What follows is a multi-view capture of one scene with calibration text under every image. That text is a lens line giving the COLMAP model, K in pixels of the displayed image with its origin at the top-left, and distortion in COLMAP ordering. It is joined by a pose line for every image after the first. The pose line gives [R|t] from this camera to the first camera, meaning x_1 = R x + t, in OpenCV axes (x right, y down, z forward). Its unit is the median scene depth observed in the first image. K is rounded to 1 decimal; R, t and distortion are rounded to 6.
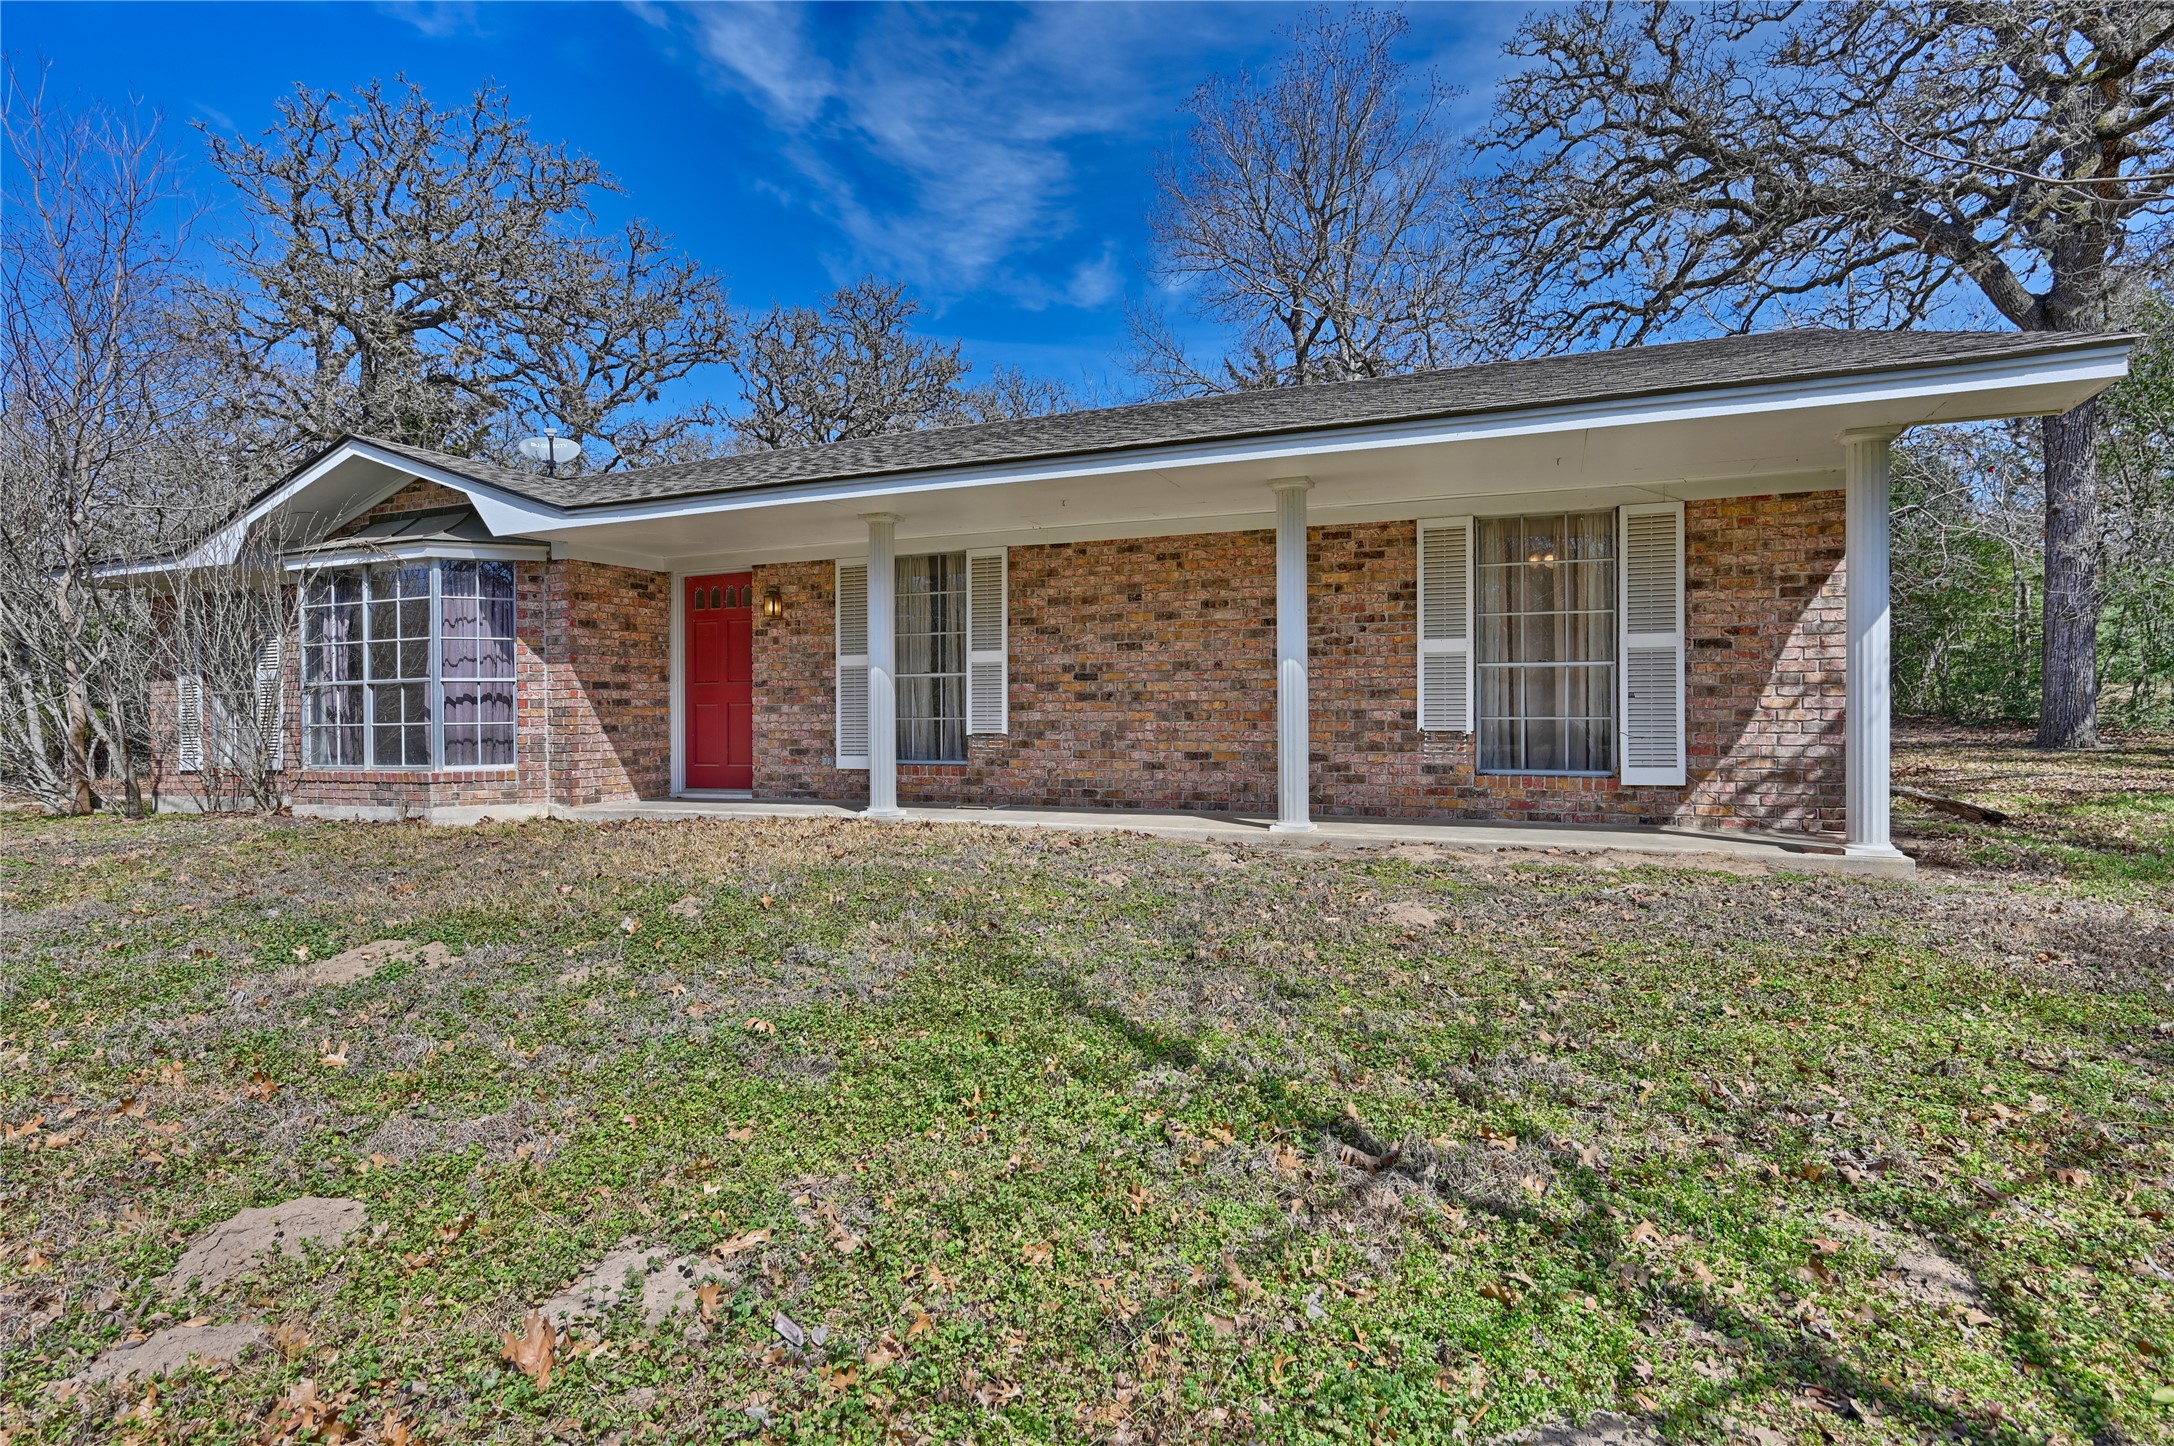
lens RADIAL K [[1133.9, 0, 1140.7], [0, 1133.9, 733.7], [0, 0, 1]] dist [-0.010974, 0.001288]
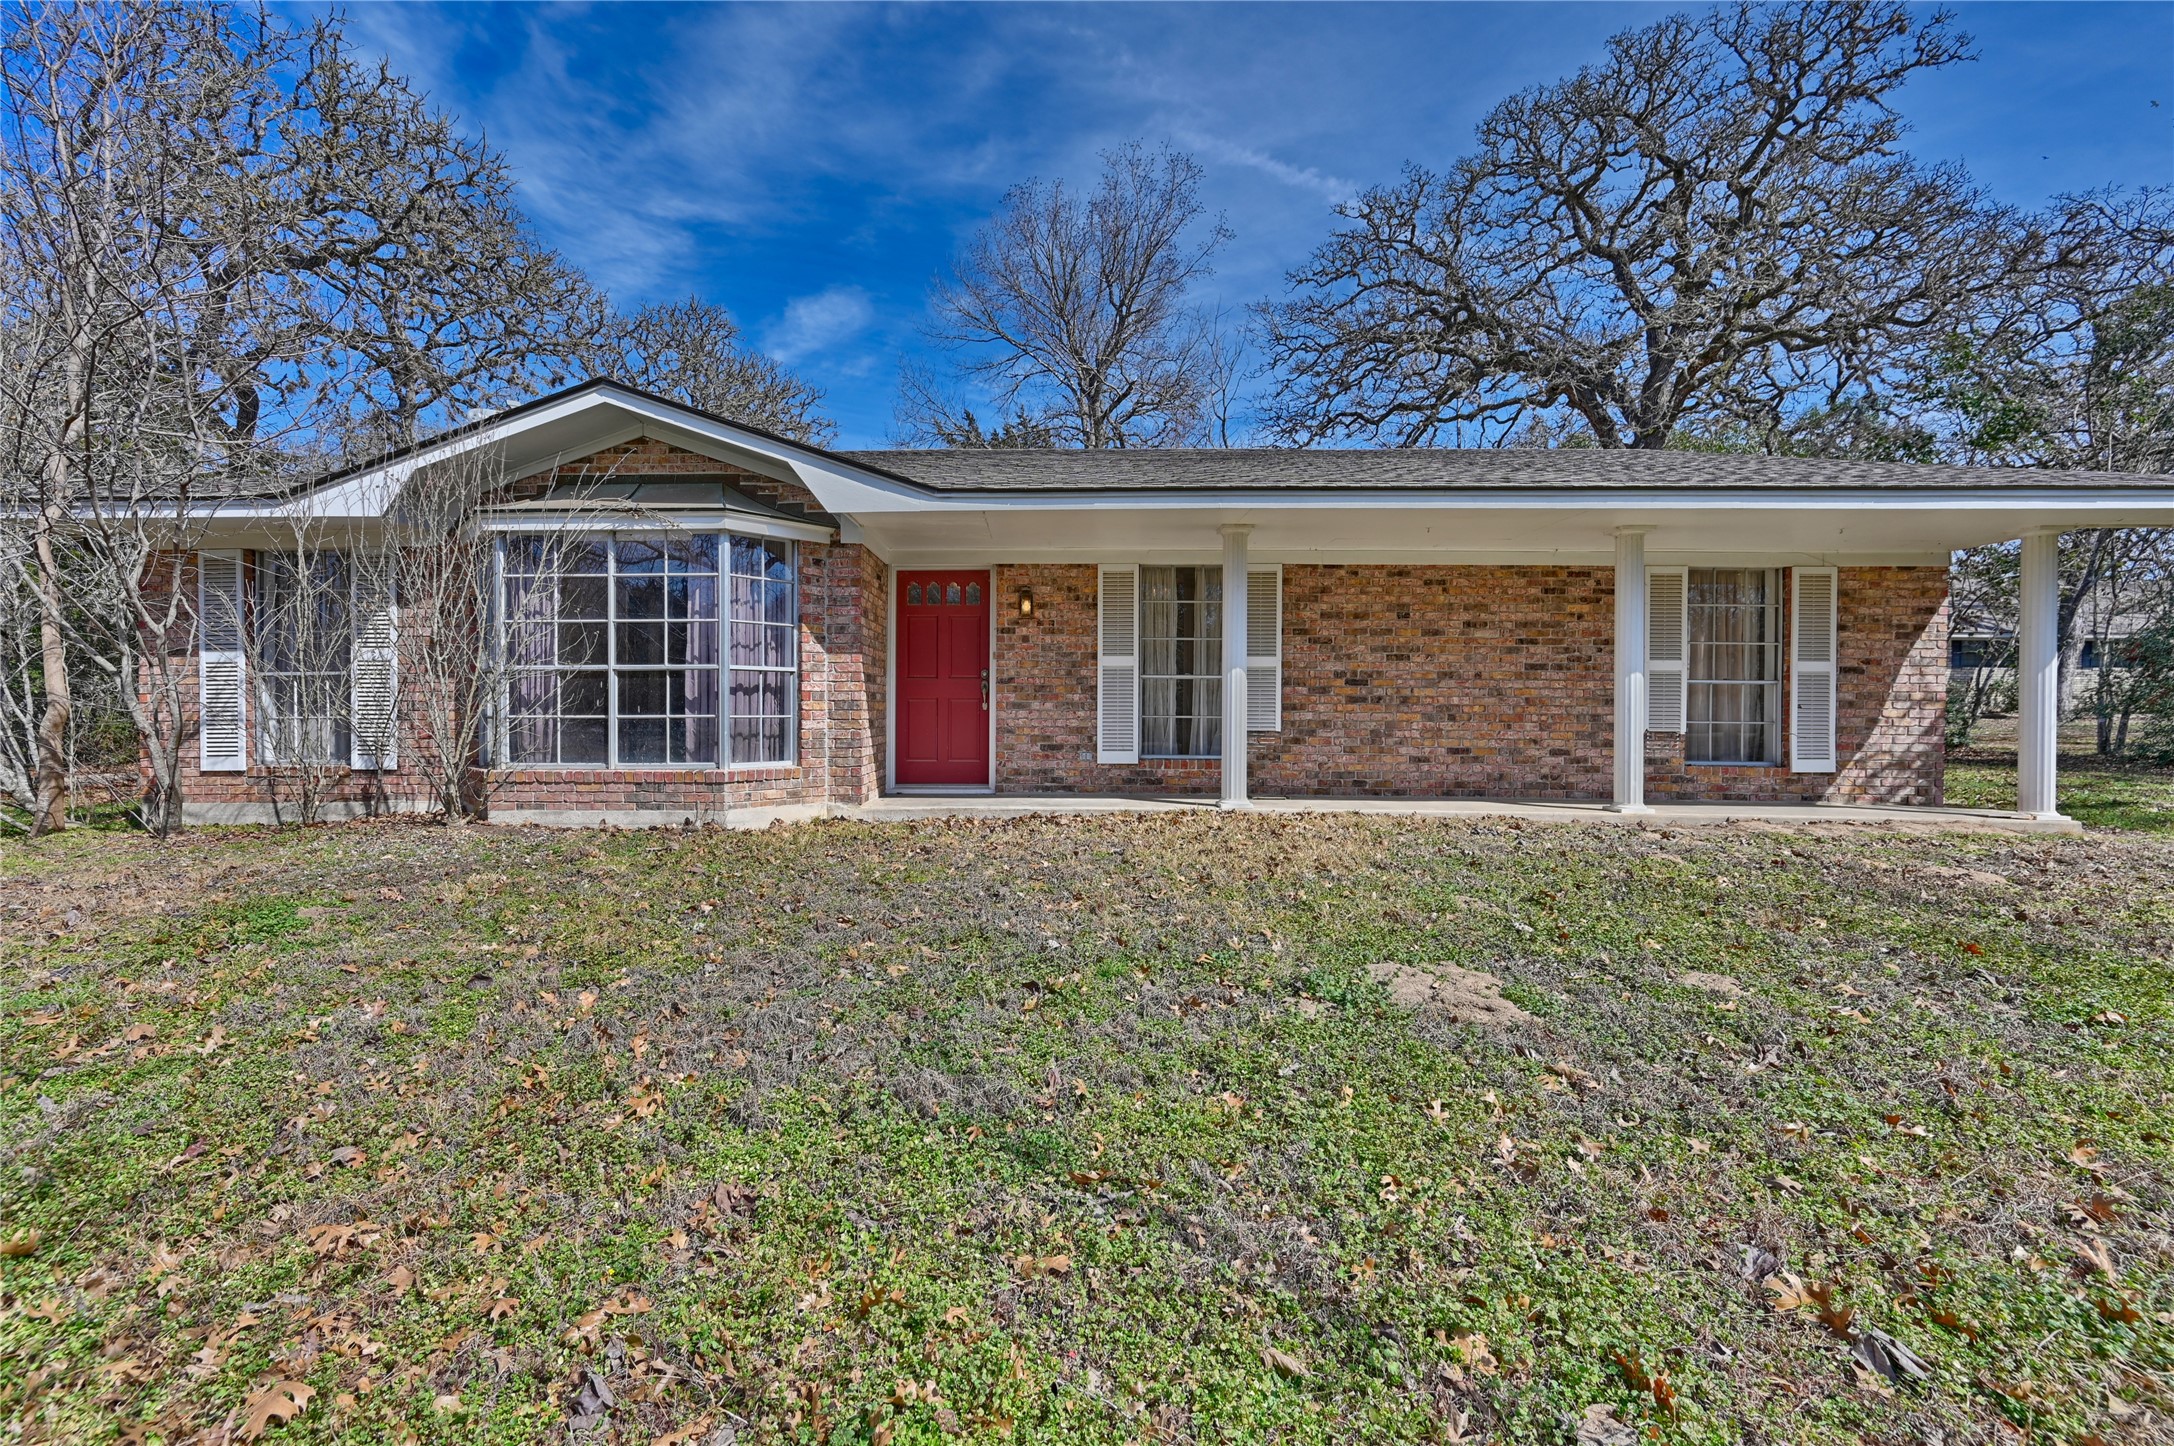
lens RADIAL K [[880.8, 0, 1082.8], [0, 880.8, 724.2], [0, 0, 1]] dist [-0.009384, 0.000045]
pose [[0.938671, 0.008078, 0.344720, -0.604207], [-0.007044, 0.999966, -0.004252, -0.001819], [-0.344743, 0.001563, 0.938696, 0.253130]]
